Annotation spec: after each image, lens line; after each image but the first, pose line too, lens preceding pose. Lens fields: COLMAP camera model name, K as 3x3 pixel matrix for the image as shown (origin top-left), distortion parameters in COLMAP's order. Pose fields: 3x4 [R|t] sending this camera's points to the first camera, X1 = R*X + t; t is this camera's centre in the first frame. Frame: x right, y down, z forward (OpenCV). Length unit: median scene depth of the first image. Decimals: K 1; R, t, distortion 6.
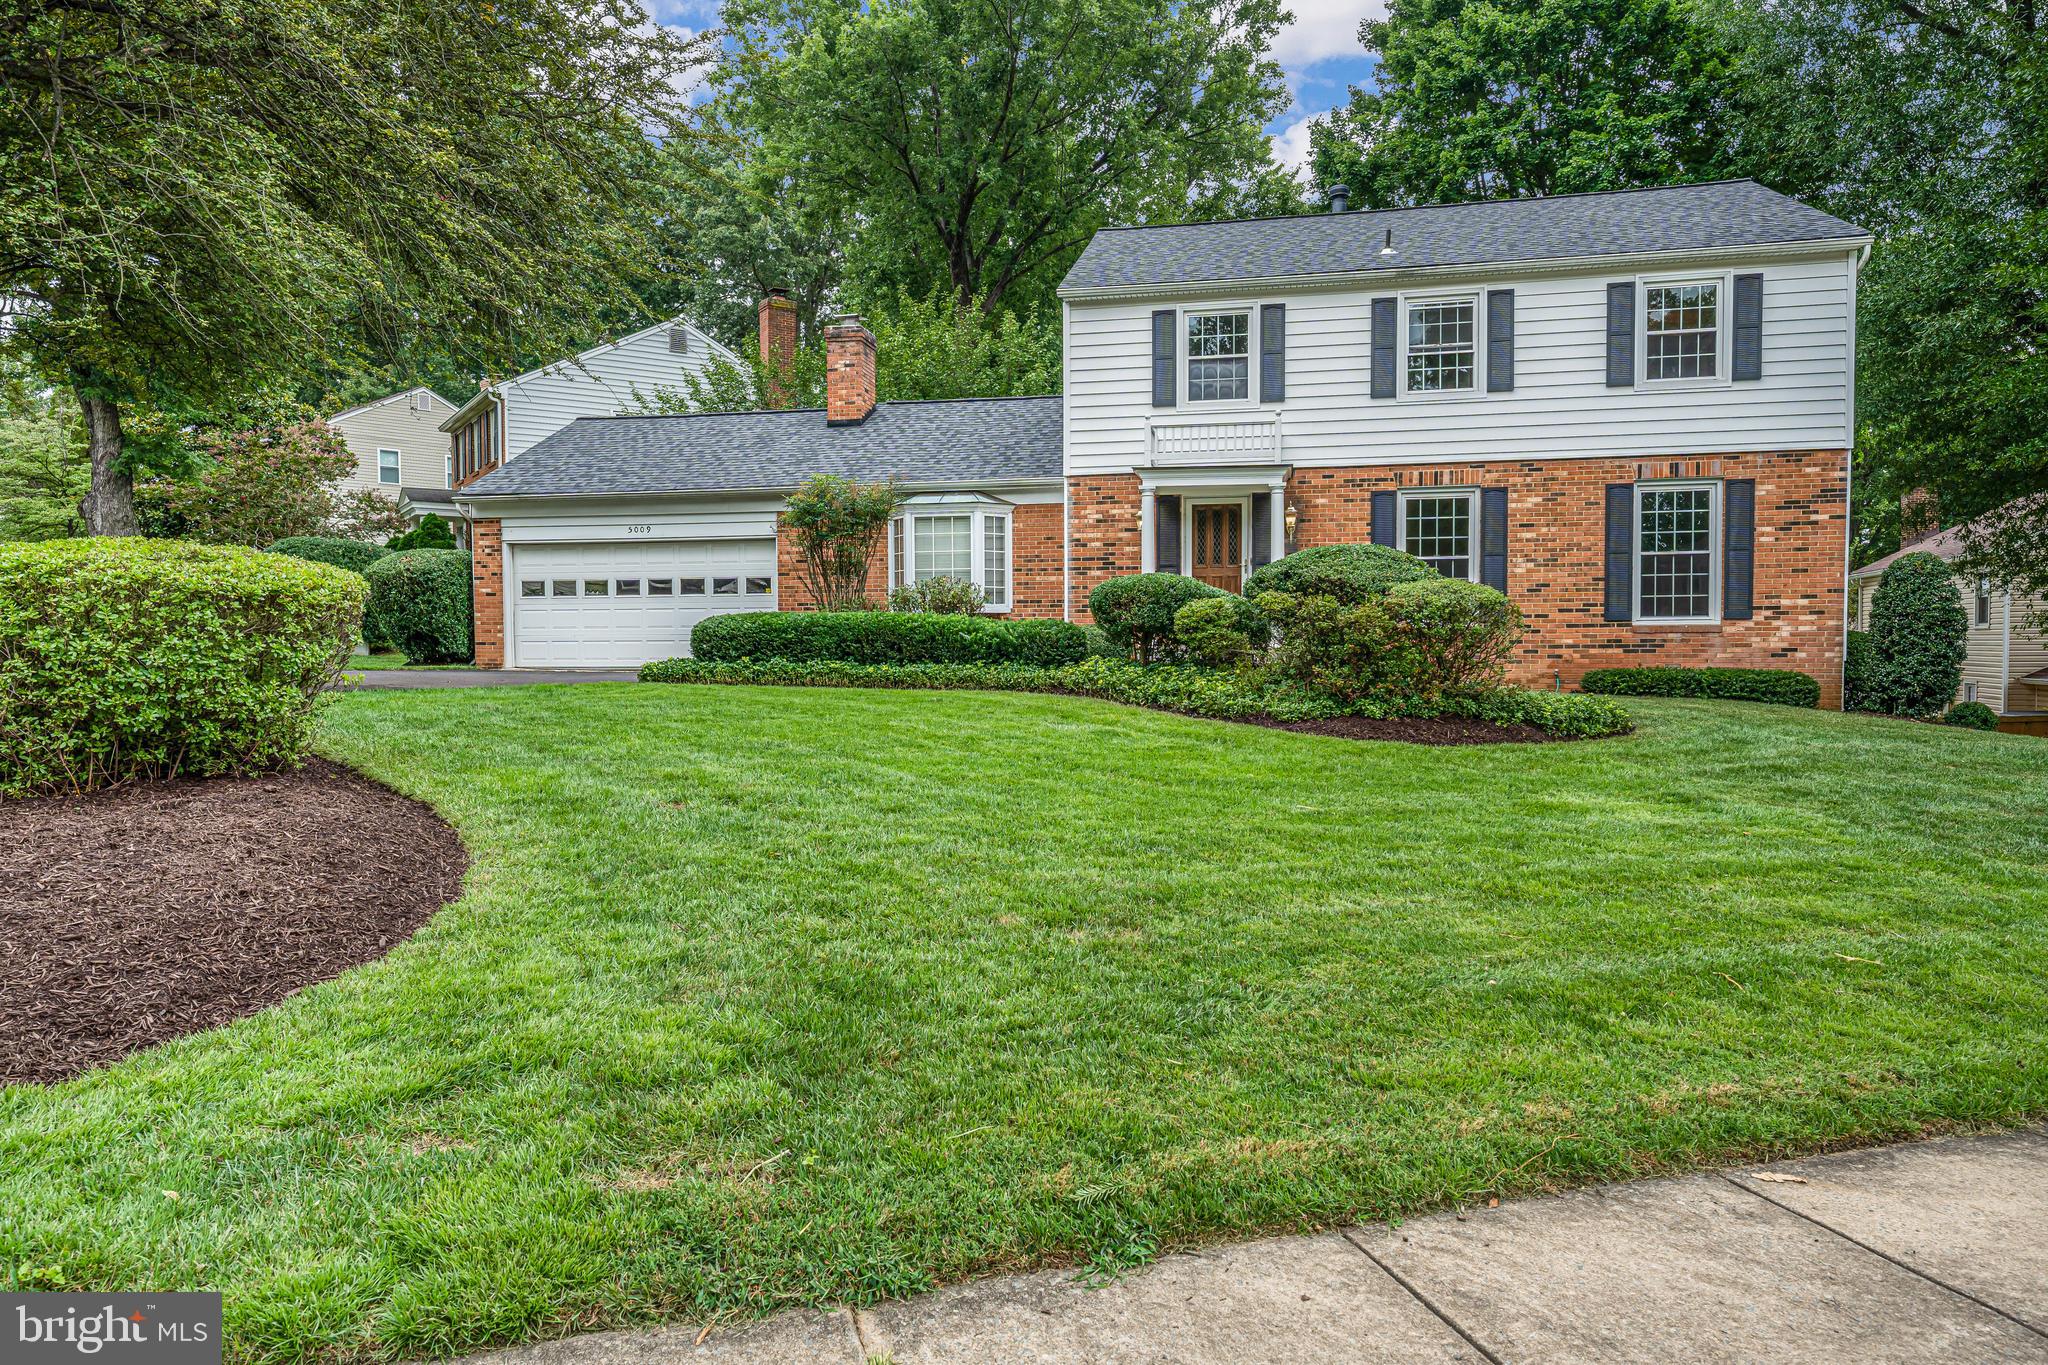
lens RADIAL K [[1353.4, 0, 1026.8], [0, 1353.4, 678.3], [0, 0, 1]] dist [0.019910, 0.005566]
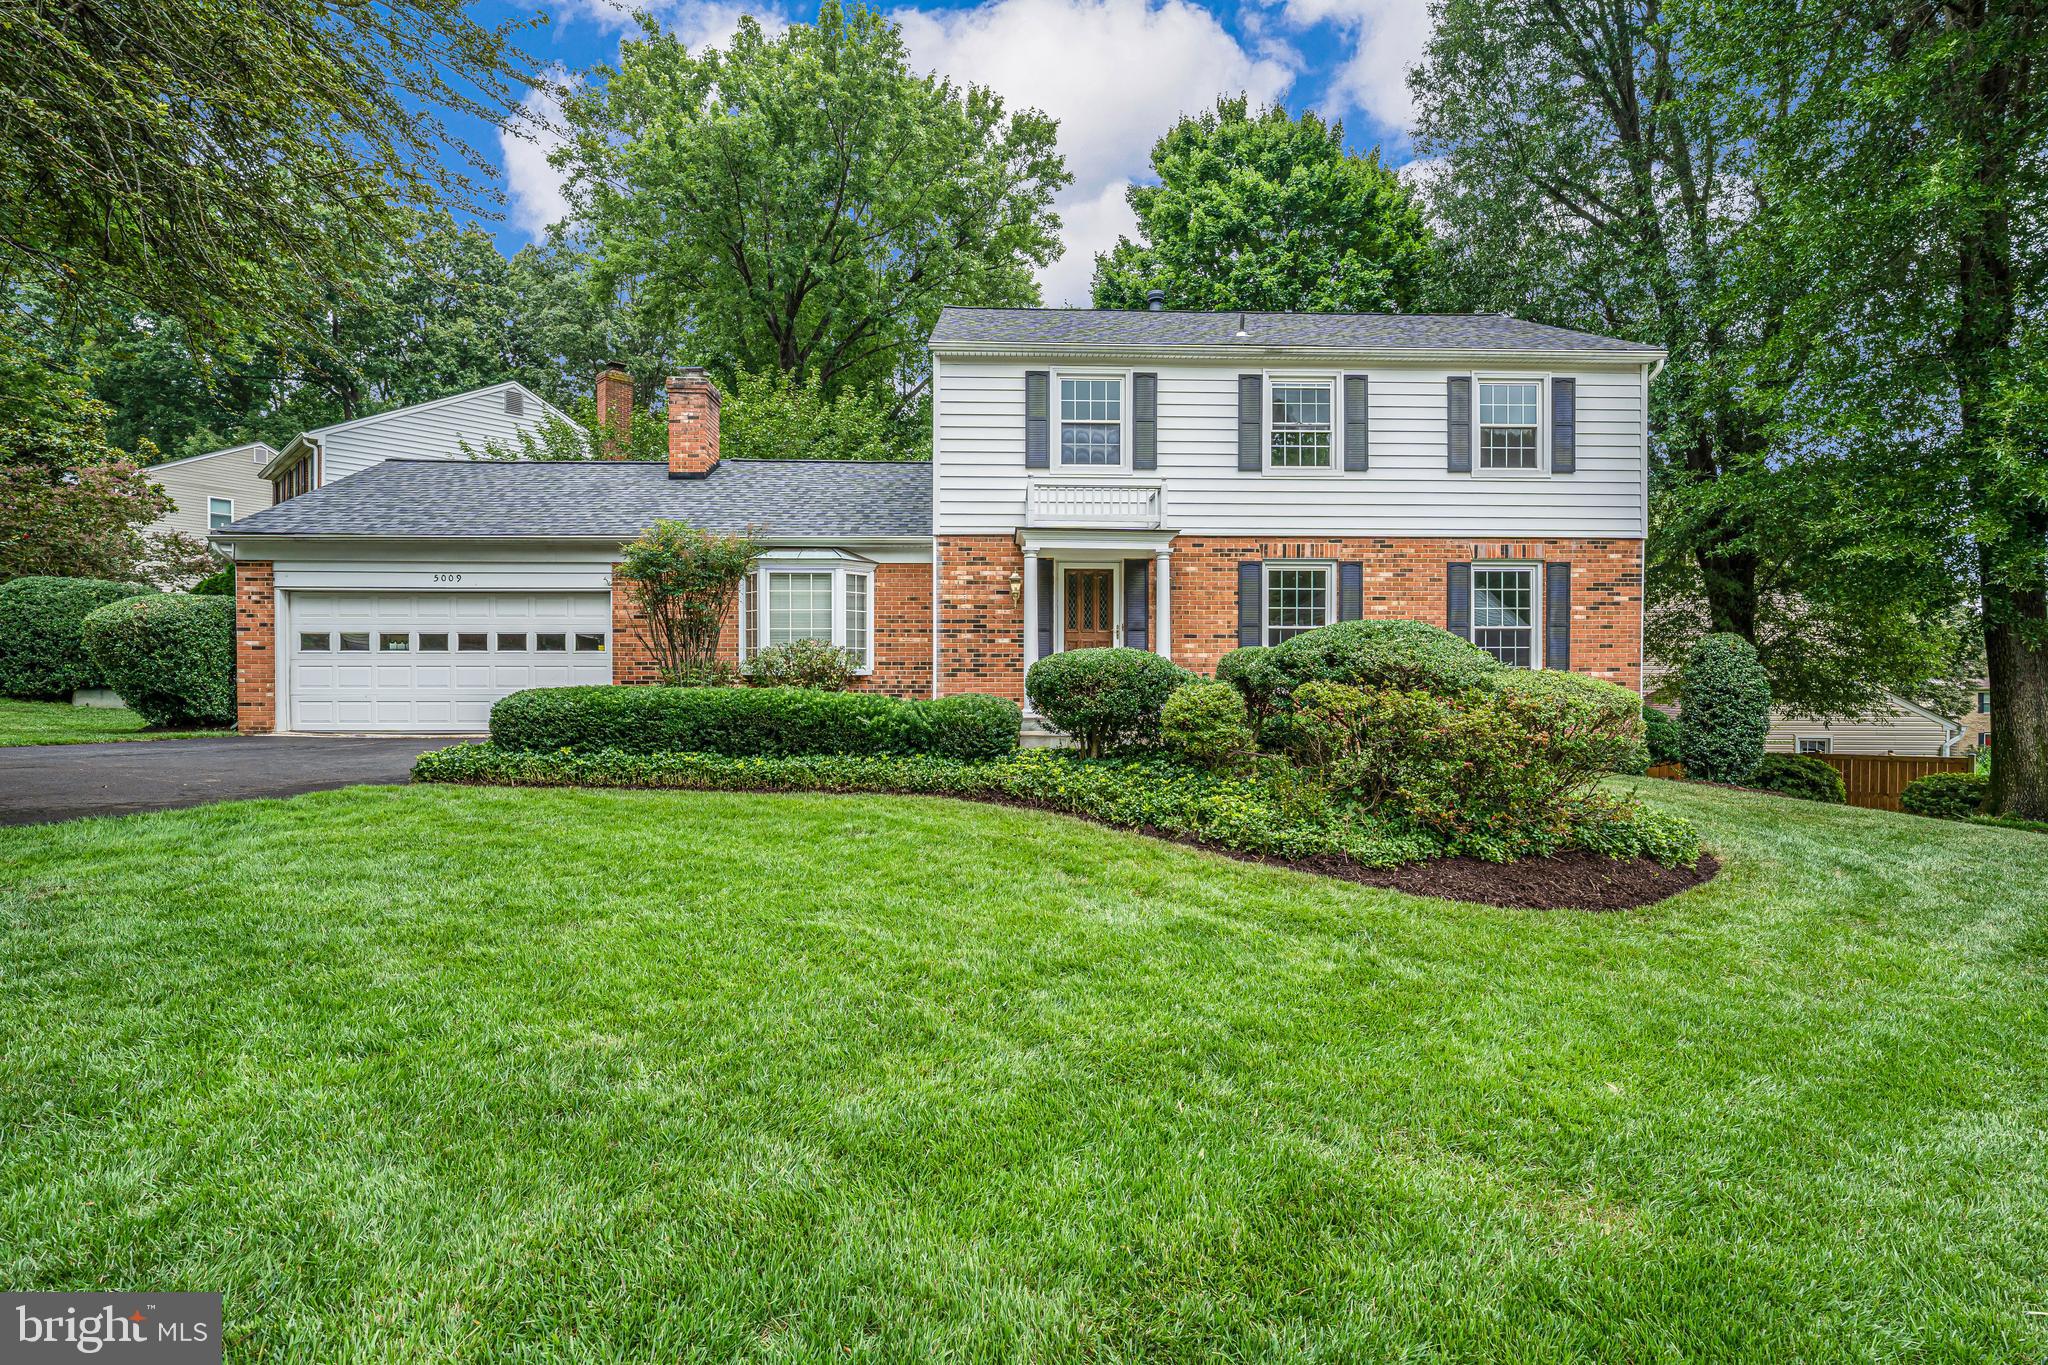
lens RADIAL K [[916.0, 0, 1024.7], [0, 916.0, 672.8], [0, 0, 1]] dist [-0.009131, -0.000097]
pose [[0.970866, 0.004979, 0.239572, -0.065867], [-0.000042, 0.999788, -0.020608, -0.038476], [-0.239624, 0.019998, 0.970660, 0.359679]]
